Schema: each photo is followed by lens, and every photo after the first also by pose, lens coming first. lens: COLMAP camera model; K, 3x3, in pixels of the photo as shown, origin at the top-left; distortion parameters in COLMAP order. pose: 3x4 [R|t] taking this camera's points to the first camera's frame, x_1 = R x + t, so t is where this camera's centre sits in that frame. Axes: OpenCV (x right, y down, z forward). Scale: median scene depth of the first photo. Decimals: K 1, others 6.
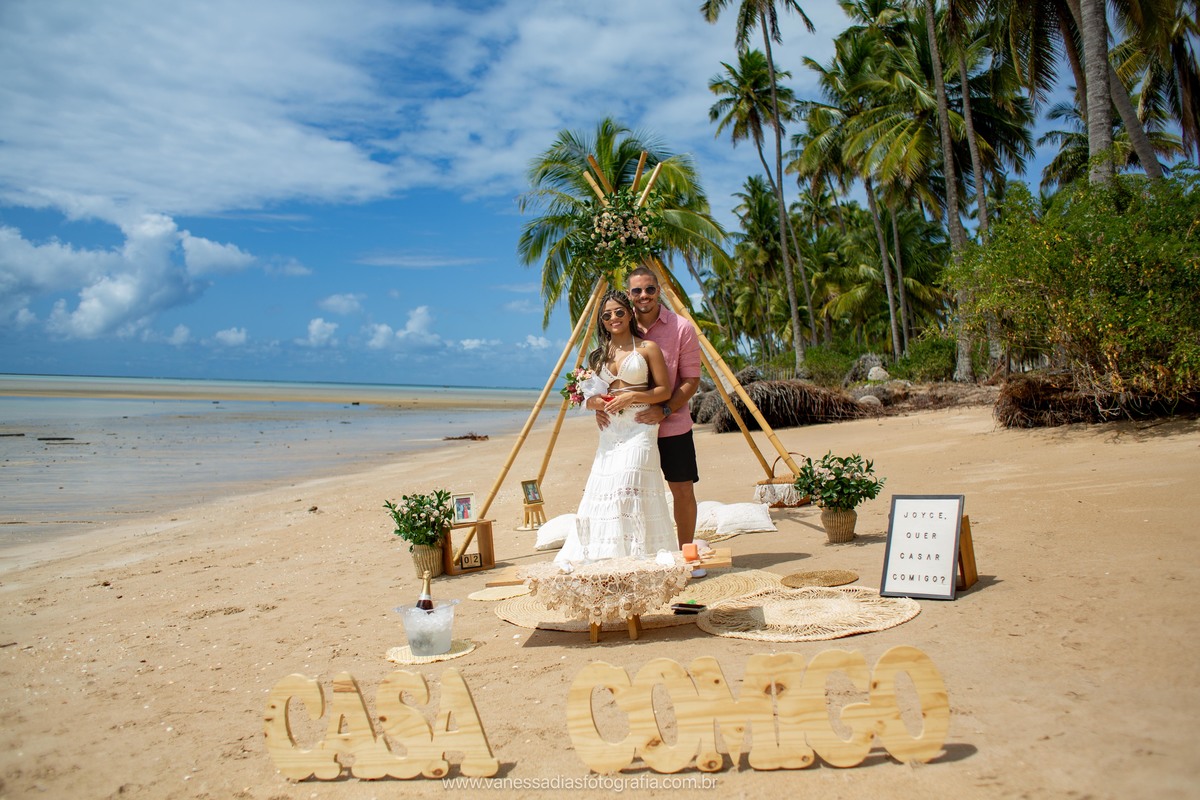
lens RADIAL K [[951.5, 0, 605.6], [0, 951.5, 398.4], [0, 0, 1]] dist [-0.100072, 0.132092]
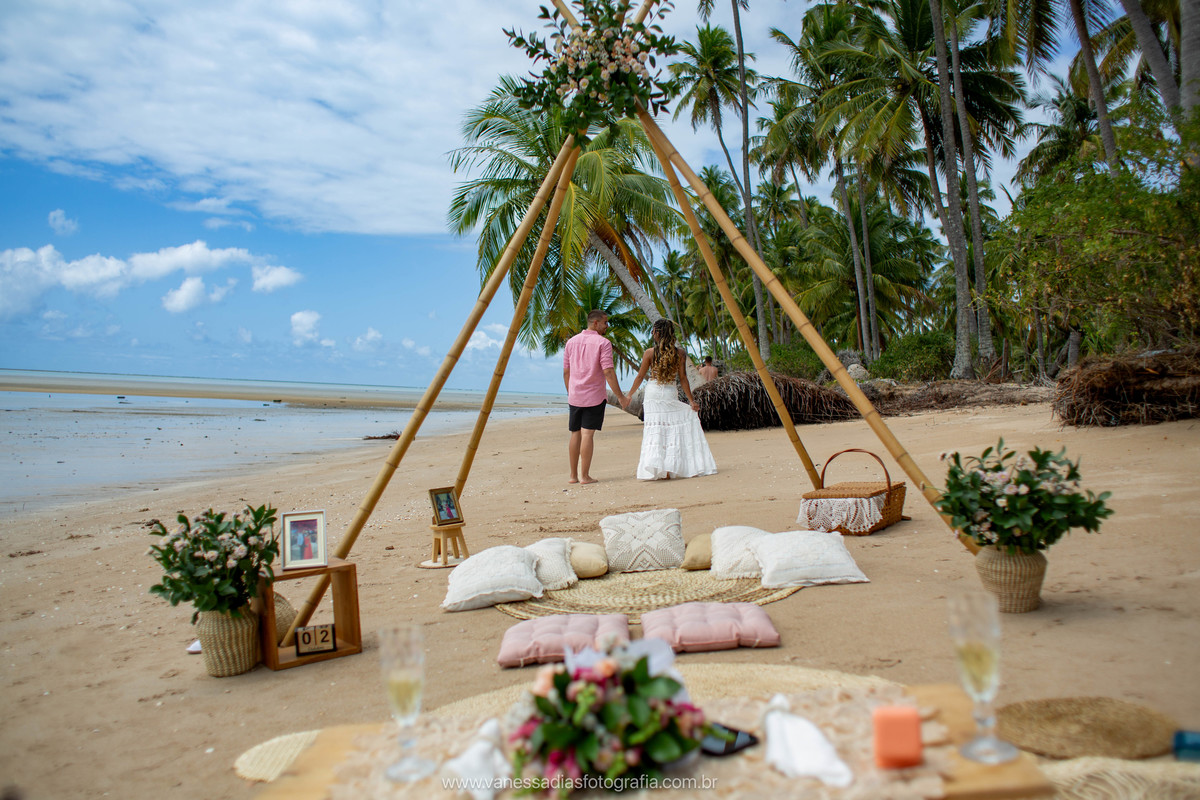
lens RADIAL K [[987.9, 0, 605.0], [0, 987.9, 397.0], [0, 0, 1]] dist [-0.100213, 0.133392]
pose [[0.998093, 0.017124, 0.059303, -0.004902], [-0.016778, 0.999839, -0.006332, 0.011586], [-0.059402, 0.005325, 0.998220, 0.139289]]
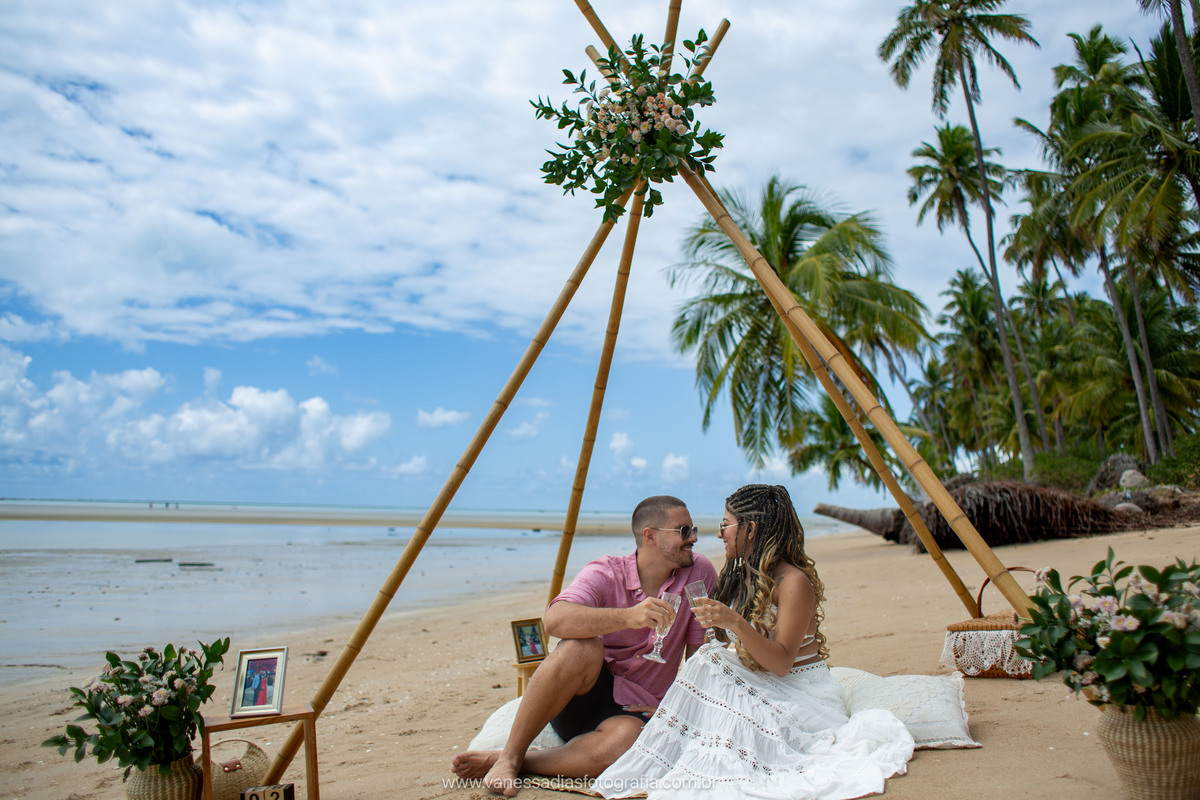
lens RADIAL K [[1005.4, 0, 626.9], [0, 1005.4, 398.7], [0, 0, 1]] dist [-0.102162, 0.141122]
pose [[0.983279, -0.030211, -0.179580, 0.035940], [0.007440, 0.991984, -0.126143, 0.013146], [0.181952, 0.122698, 0.975622, 0.172144]]
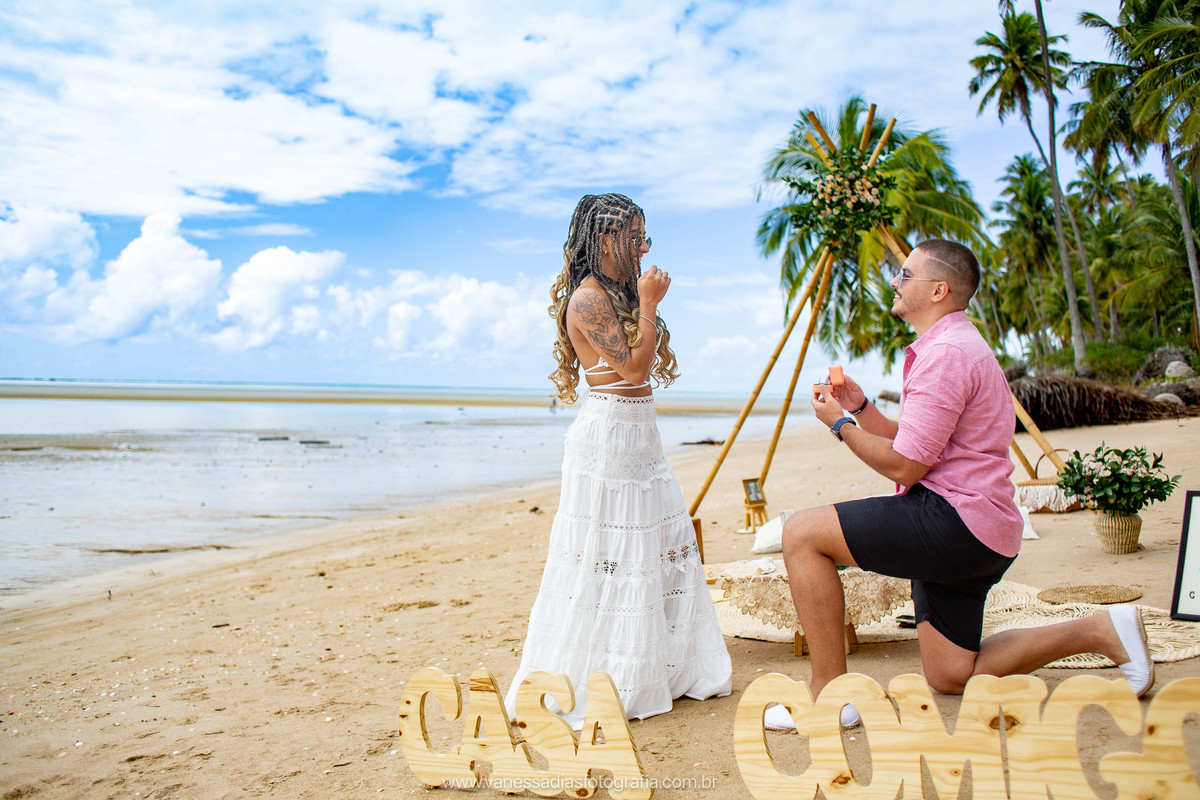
lens RADIAL K [[990.0, 0, 591.4], [0, 990.0, 397.0], [0, 0, 1]] dist [-0.105981, 0.142431]
pose [[0.965042, -0.006720, -0.262010, 0.008301], [0.004572, 0.999951, -0.008806, 0.006493], [0.262056, 0.007300, 0.965025, 0.019582]]
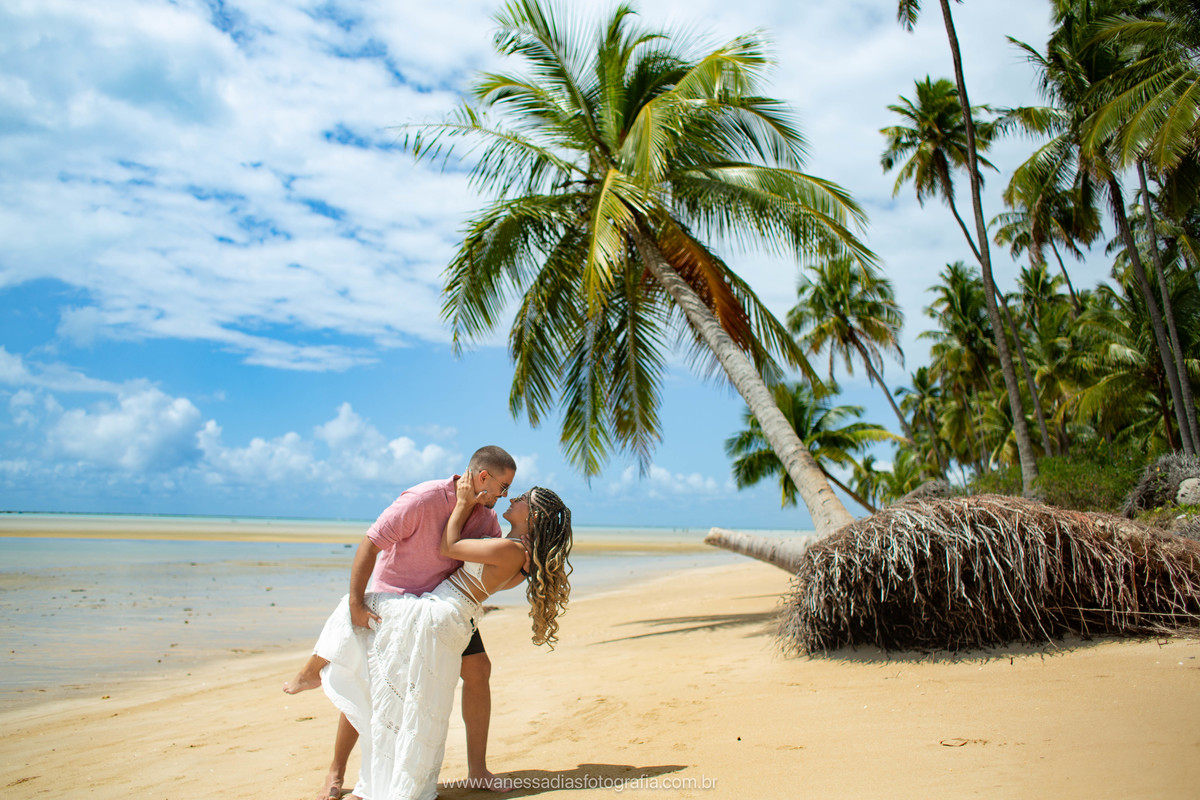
lens RADIAL K [[970.0, 0, 601.7], [0, 970.0, 395.3], [0, 0, 1]] dist [-0.096139, 0.122996]
pose [[0.977102, -0.036284, -0.209655, 0.131861], [0.005071, 0.989044, -0.147537, -0.005963], [0.212711, 0.143096, 0.966580, 0.669725]]
